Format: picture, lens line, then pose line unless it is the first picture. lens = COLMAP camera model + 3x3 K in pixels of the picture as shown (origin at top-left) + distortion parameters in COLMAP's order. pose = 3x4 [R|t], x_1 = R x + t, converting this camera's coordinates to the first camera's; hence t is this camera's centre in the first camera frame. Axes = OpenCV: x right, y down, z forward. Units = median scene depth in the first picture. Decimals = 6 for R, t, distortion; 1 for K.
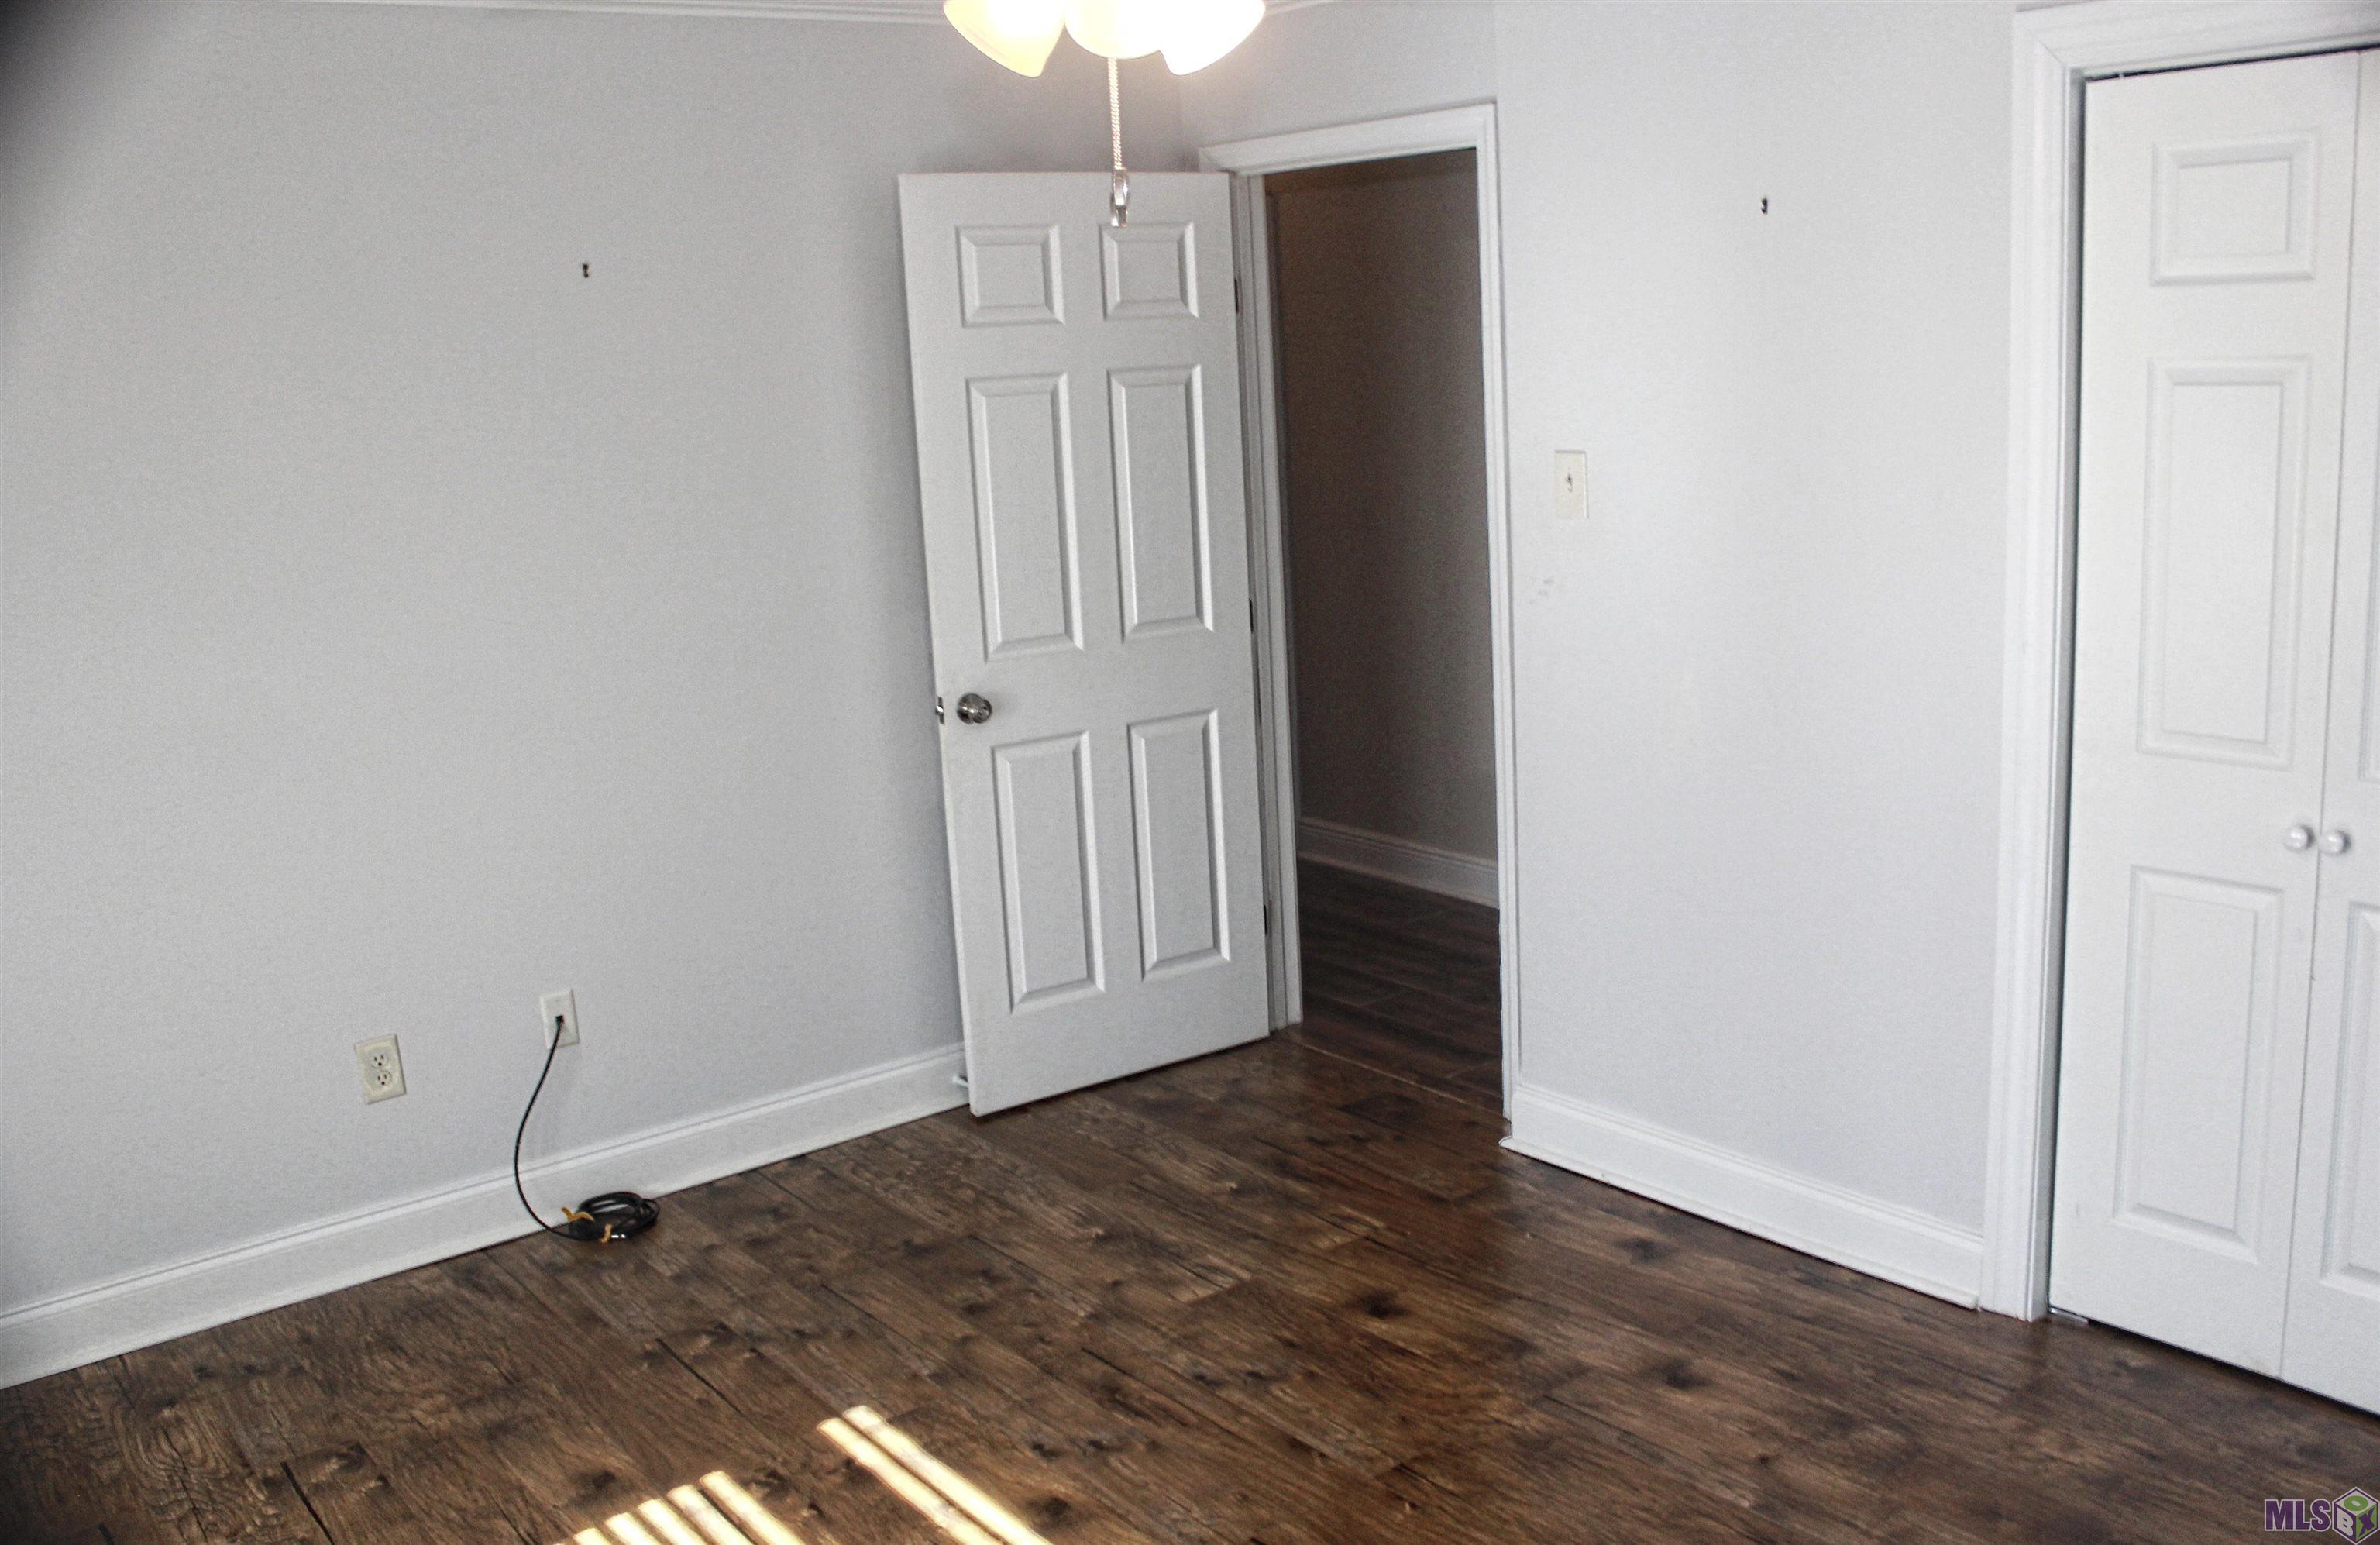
lens RADIAL K [[2139.1, 0, 1190.0], [0, 2139.1, 772.5], [0, 0, 1]] dist [-0.266060, 0.240352]
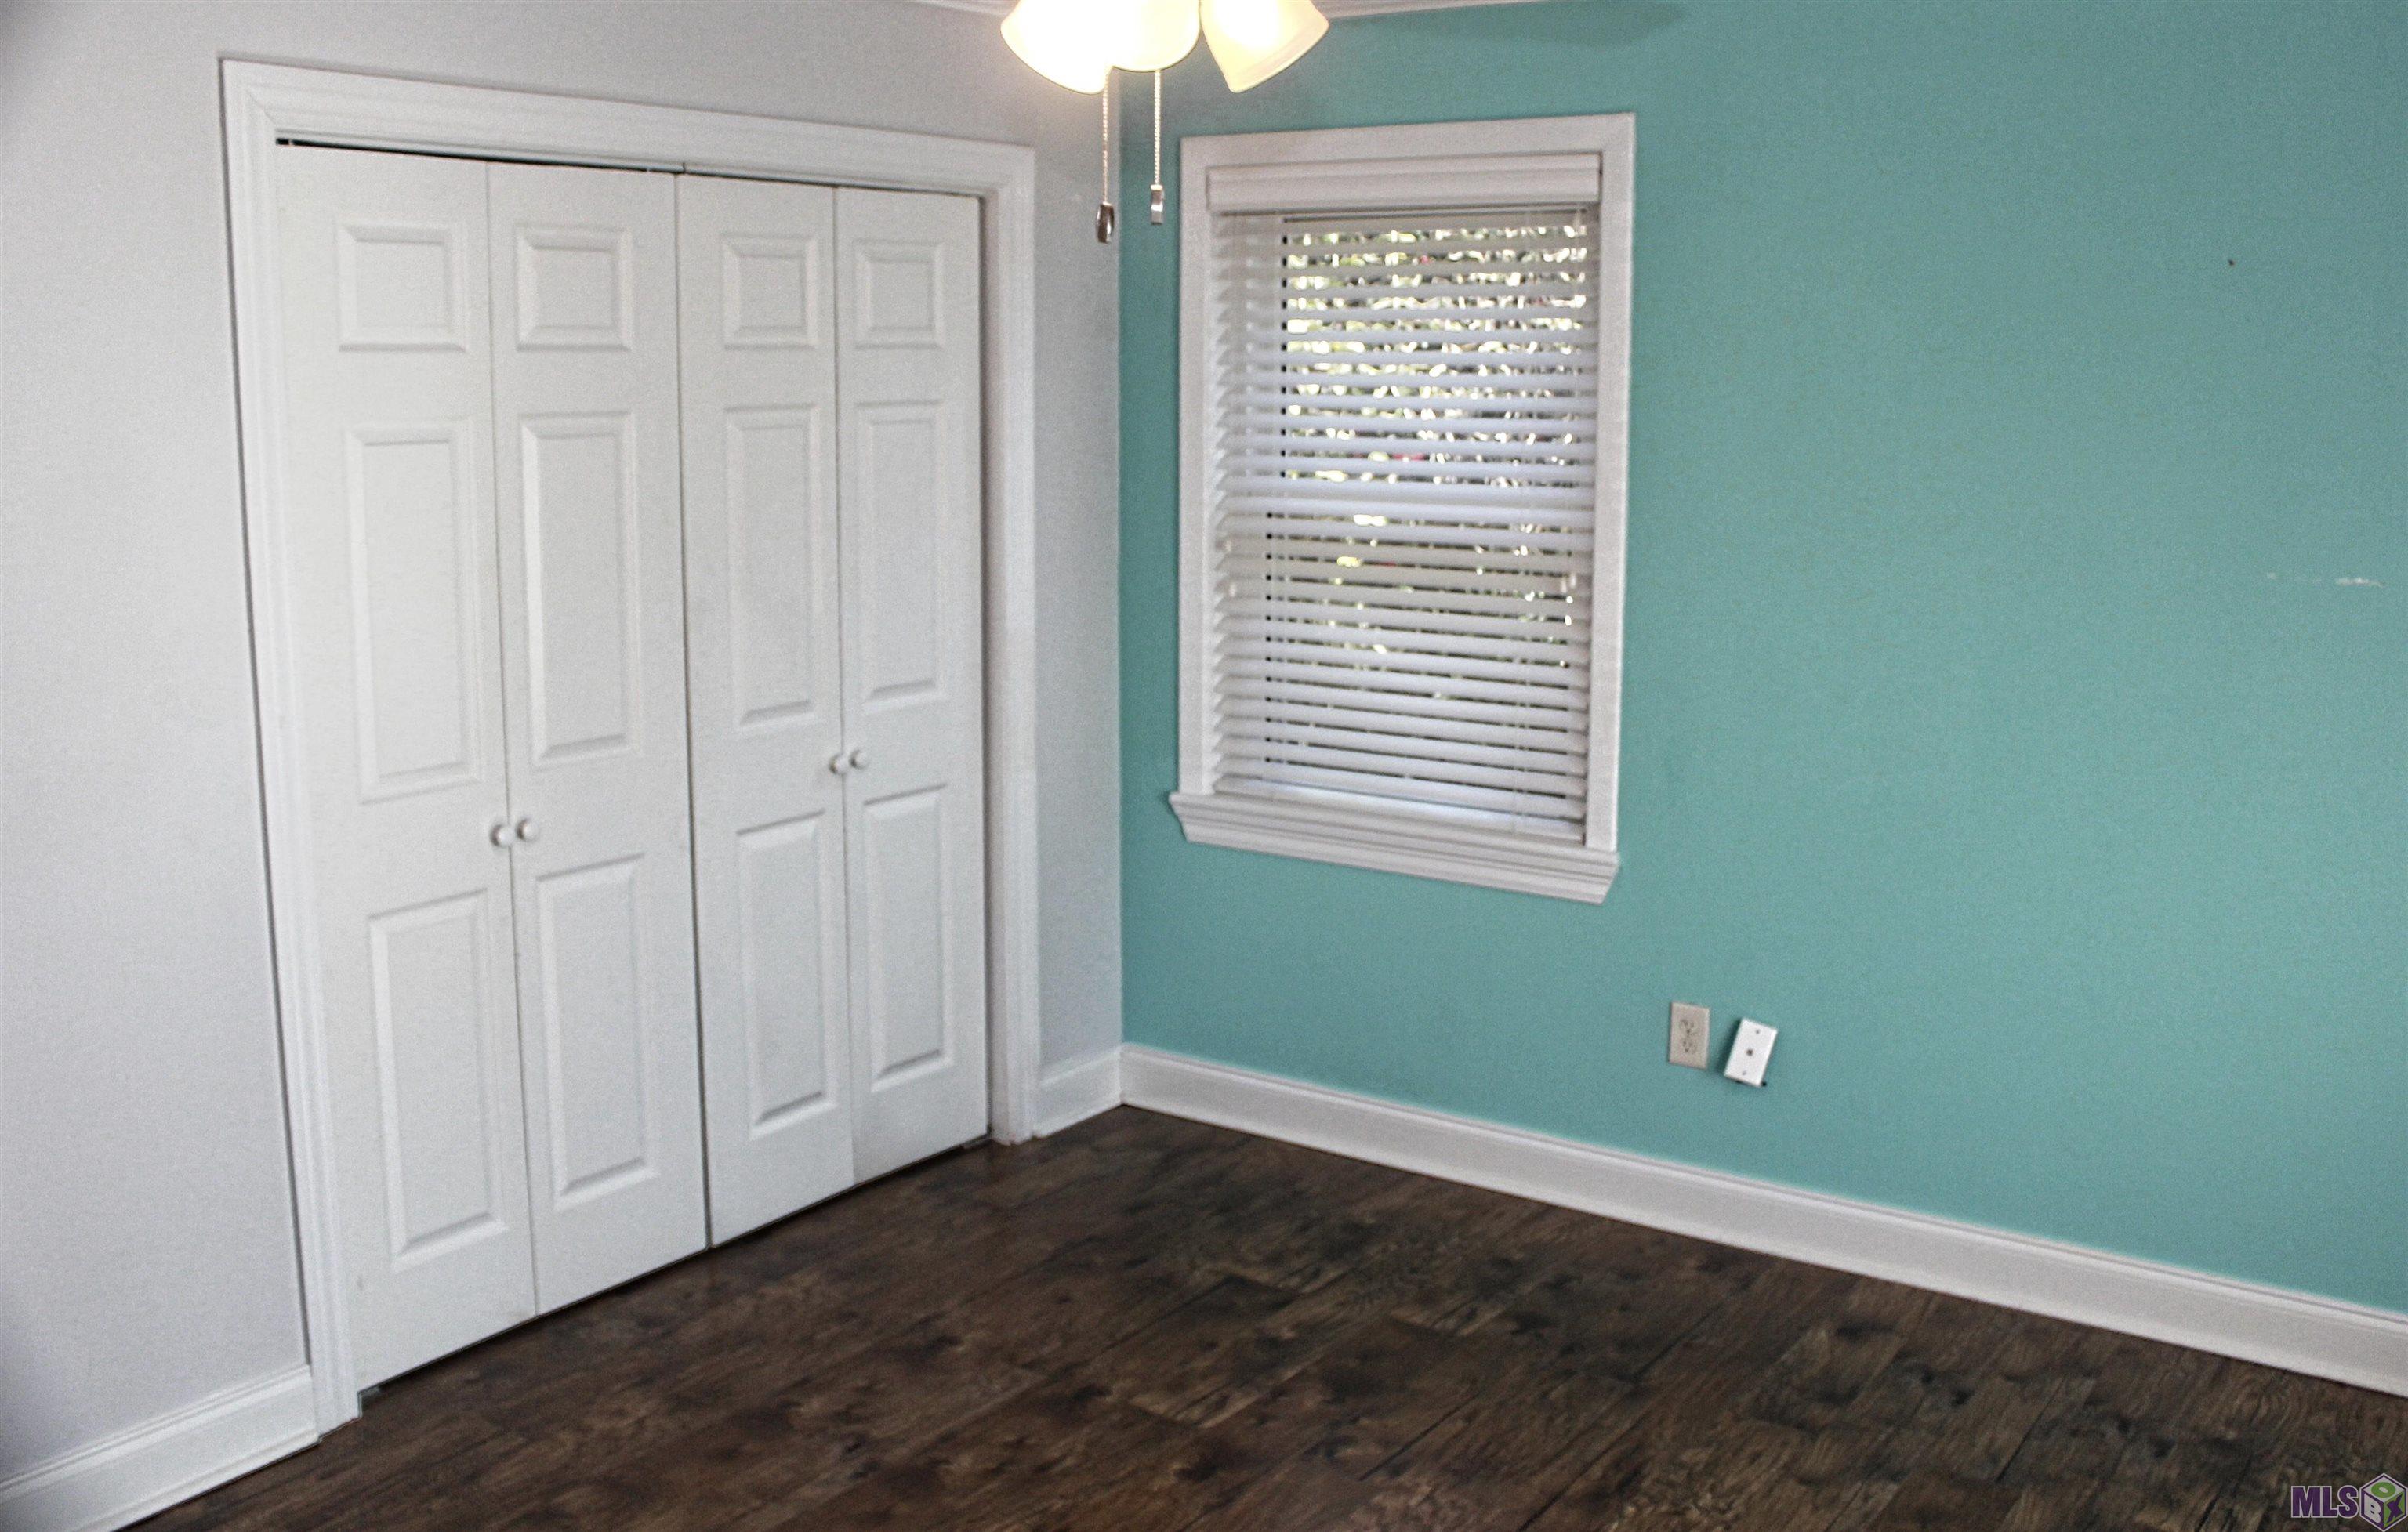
lens RADIAL K [[2233.1, 0, 1204.0], [0, 2233.1, 766.0], [0, 0, 1]] dist [-0.104425, 0.003148]
pose [[-0.293064, -0.122308, 0.948237, -0.754725], [0.204831, 0.960724, 0.187225, -0.161329], [-0.933894, 0.249097, -0.256502, 0.949714]]
